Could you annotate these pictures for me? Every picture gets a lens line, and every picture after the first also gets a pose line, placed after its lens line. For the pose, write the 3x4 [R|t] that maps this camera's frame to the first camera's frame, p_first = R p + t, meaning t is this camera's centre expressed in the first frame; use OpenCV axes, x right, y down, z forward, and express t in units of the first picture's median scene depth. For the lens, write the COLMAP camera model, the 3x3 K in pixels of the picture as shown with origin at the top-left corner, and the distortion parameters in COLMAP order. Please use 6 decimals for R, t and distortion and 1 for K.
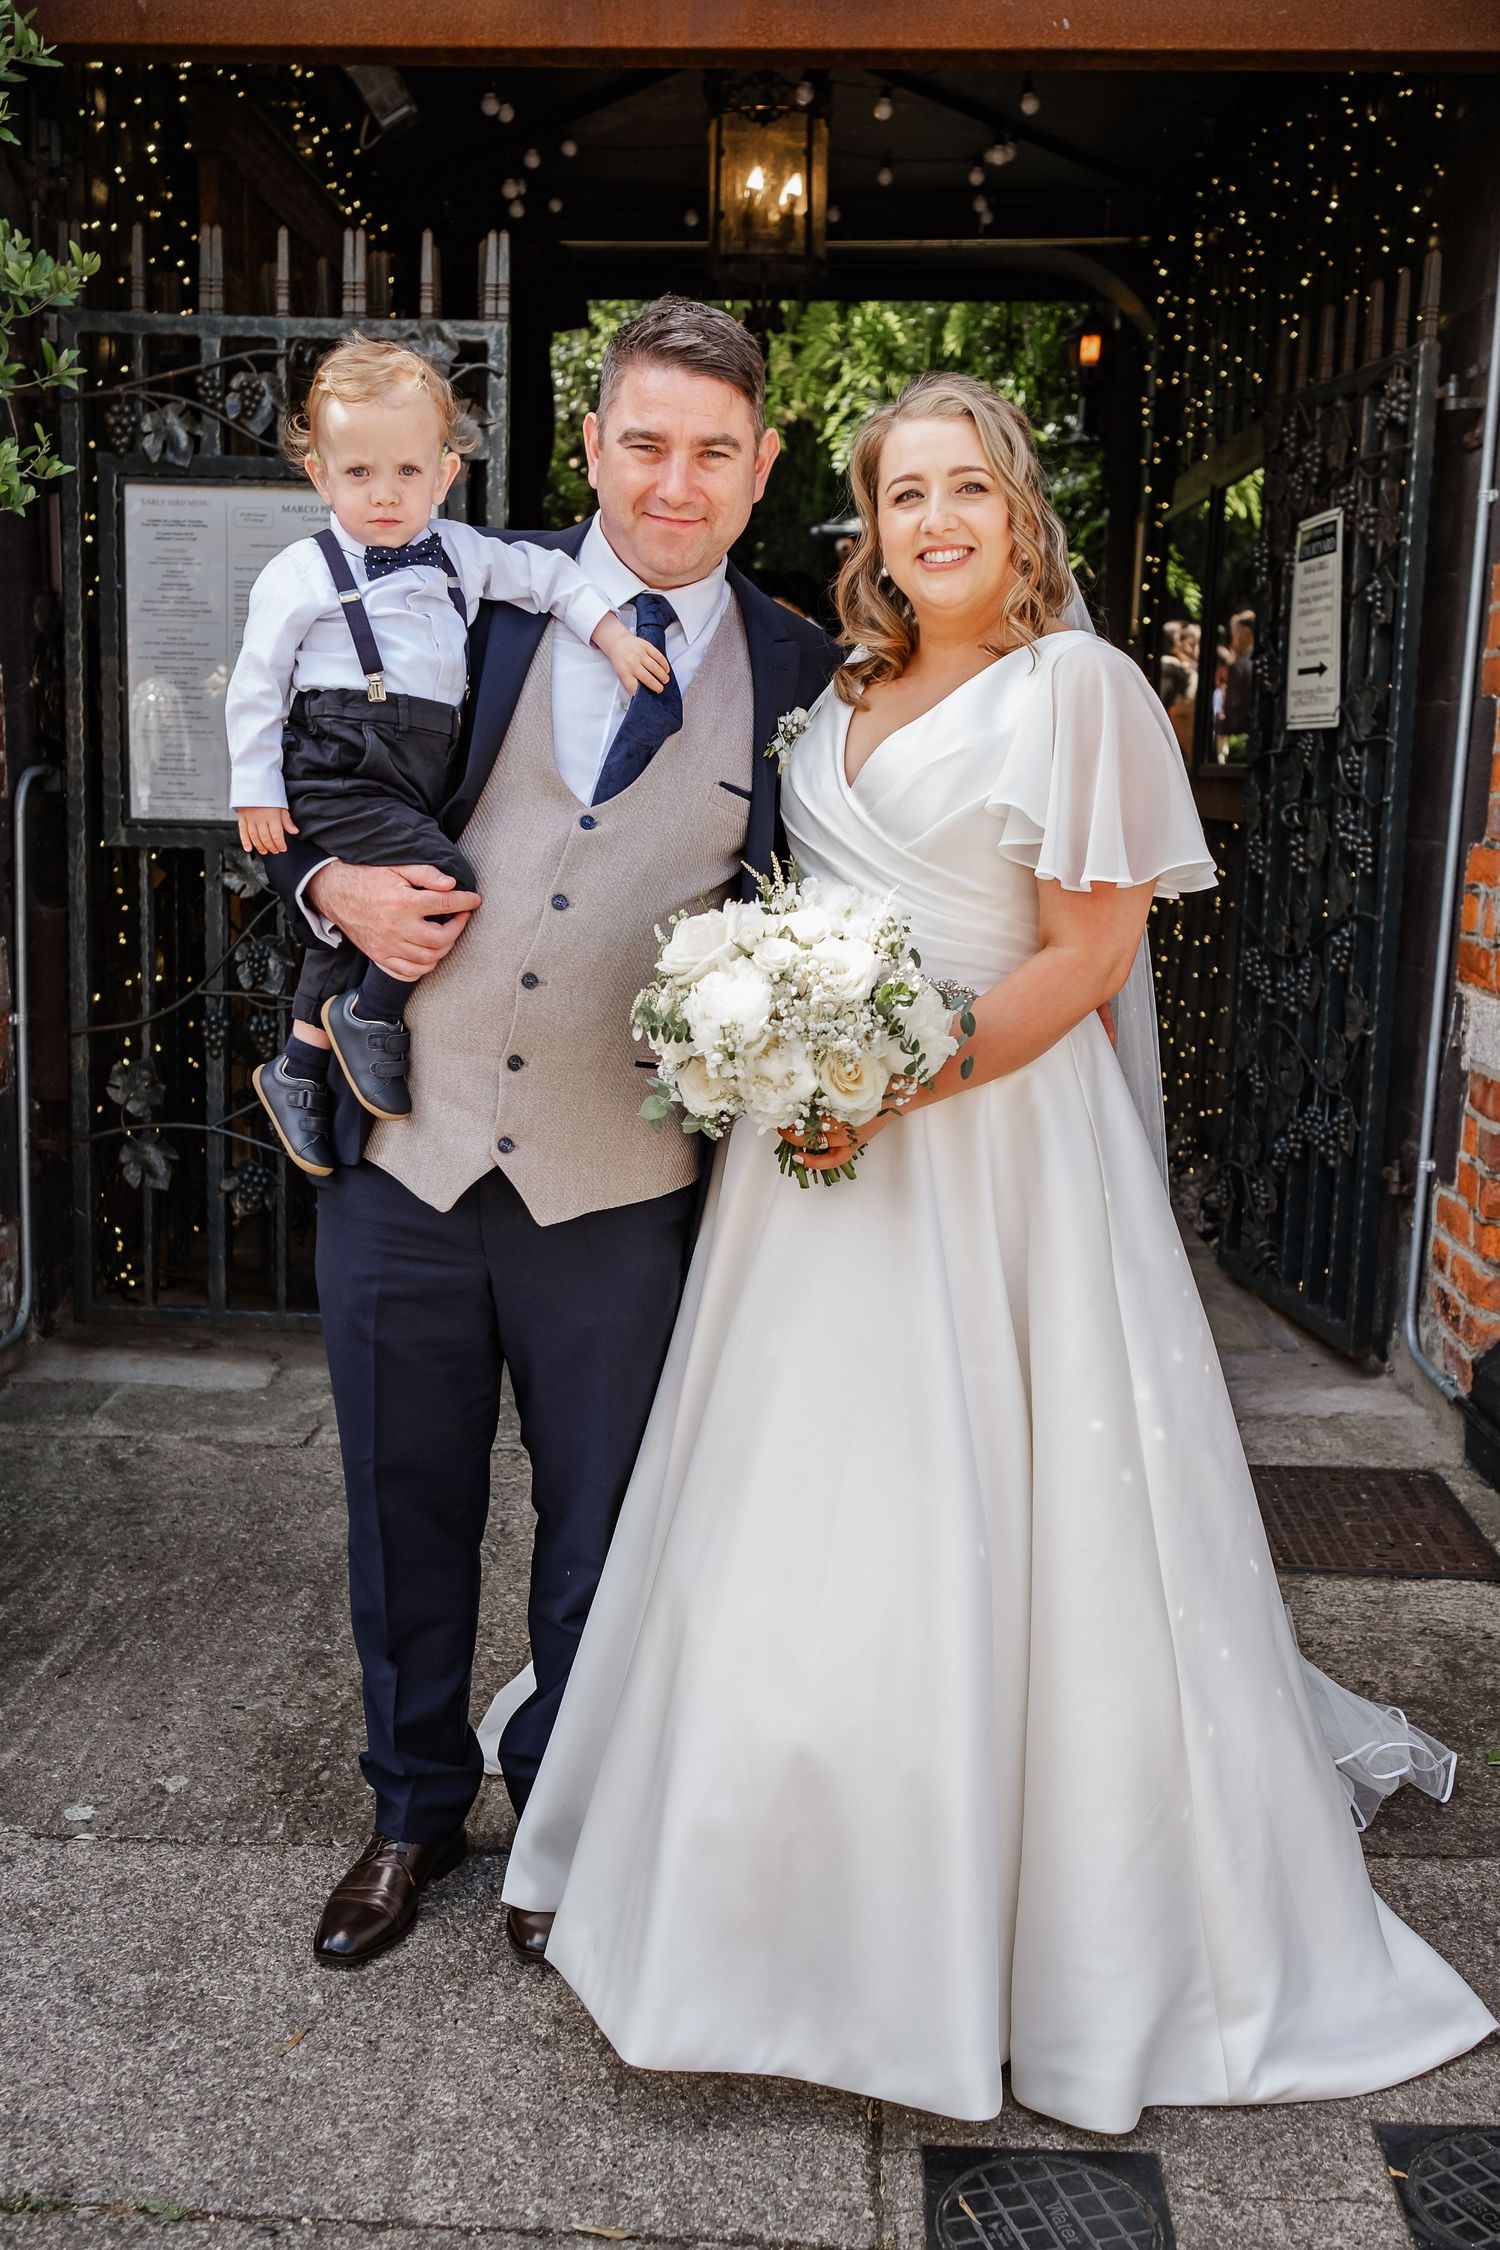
lens RADIAL K [[2279.5, 0, 734.7], [0, 2279.5, 1140.4], [0, 0, 1]] dist [0.001754, 0.000000]
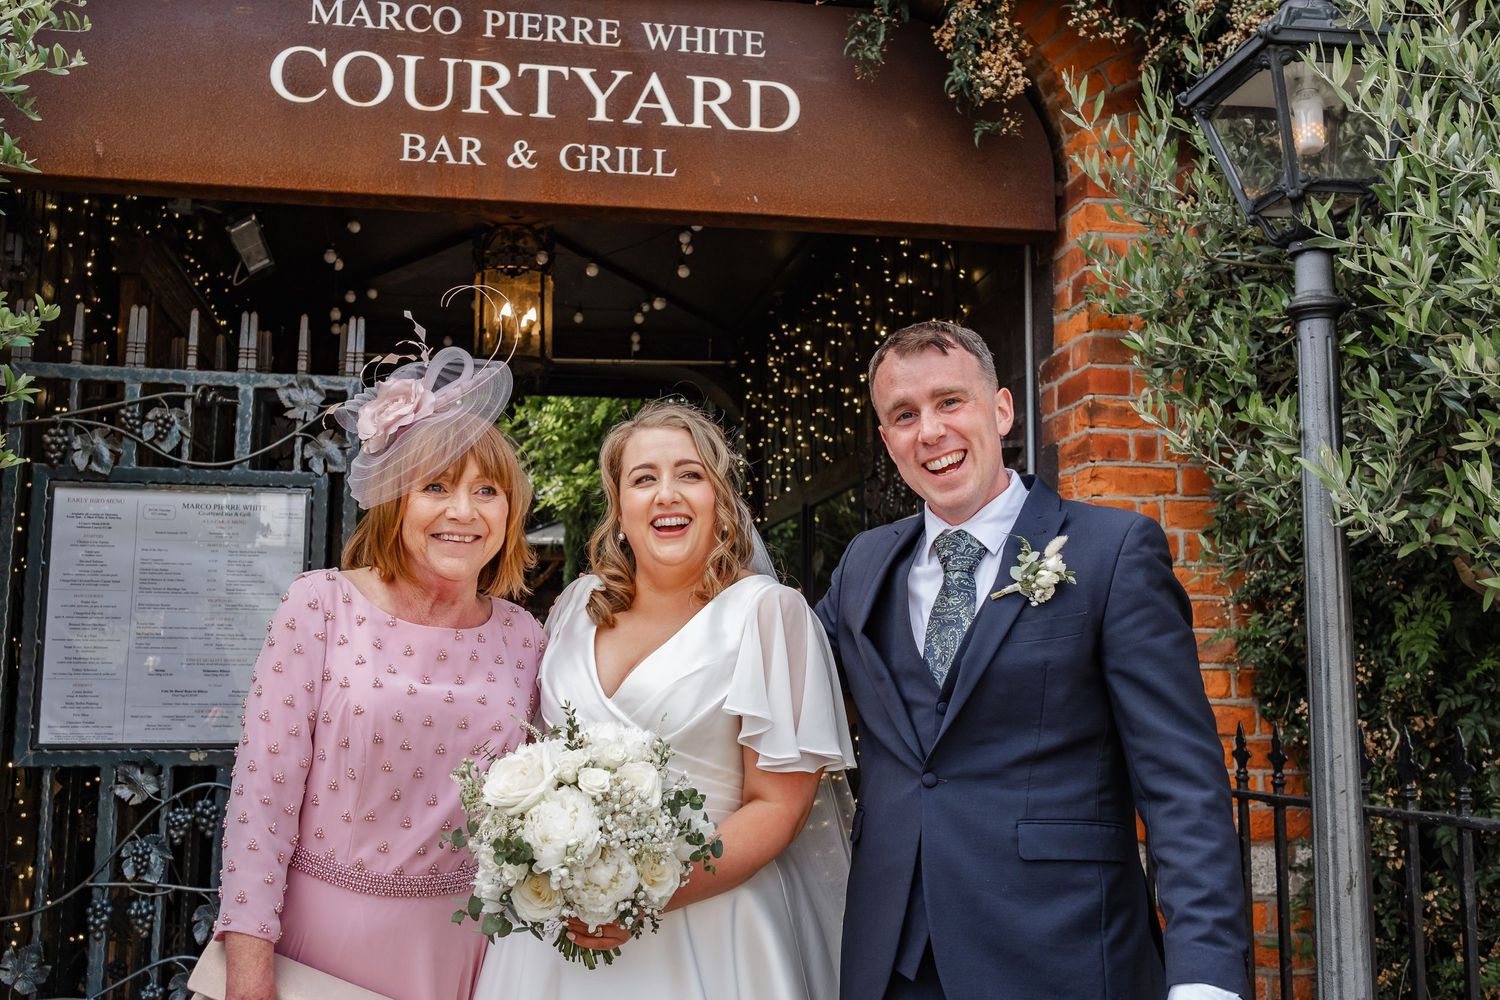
lens RADIAL K [[1407.8, 0, 749.5], [0, 1407.8, 510.8], [0, 0, 1]] dist [0.001228, 0.000000]
pose [[0.974372, 0.005054, 0.224888, -0.061836], [0.058992, 0.959015, -0.277147, -0.027877], [-0.217071, 0.283310, 0.934139, 0.165442]]
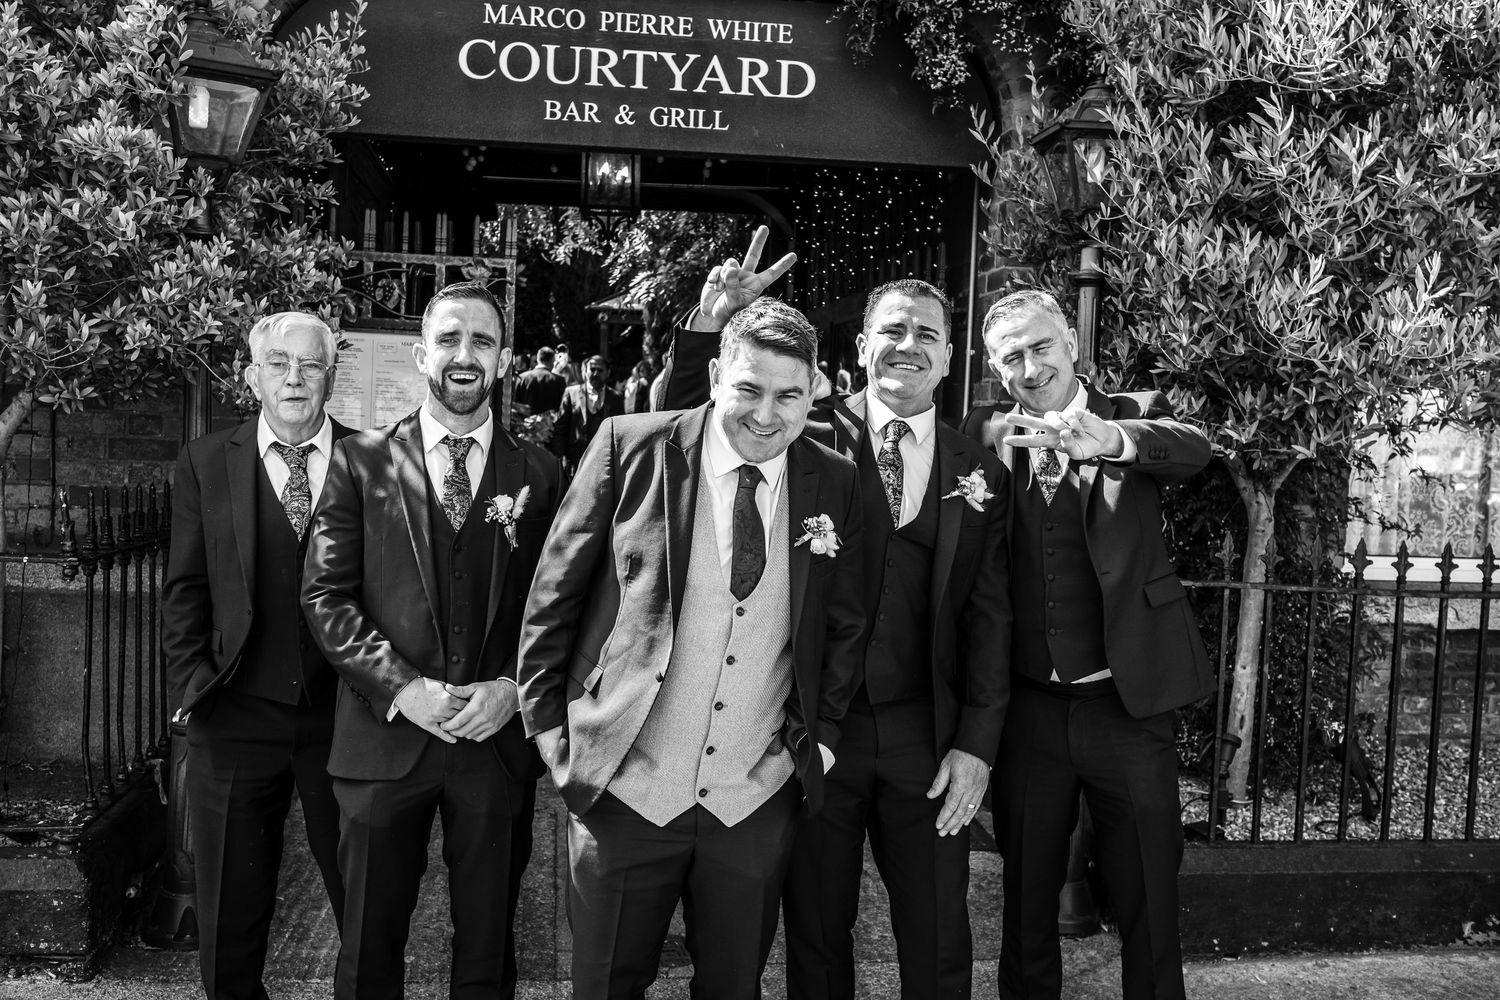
lens RADIAL K [[1407.8, 0, 749.0], [0, 1407.8, 494.4], [0, 0, 1]] dist [0.001228, 0.000000]
pose [[0.984868, 0.003356, 0.173272, -0.111447], [0.016516, 0.993444, -0.113117, 0.003446], [-0.172515, 0.114268, 0.978356, -0.268622]]
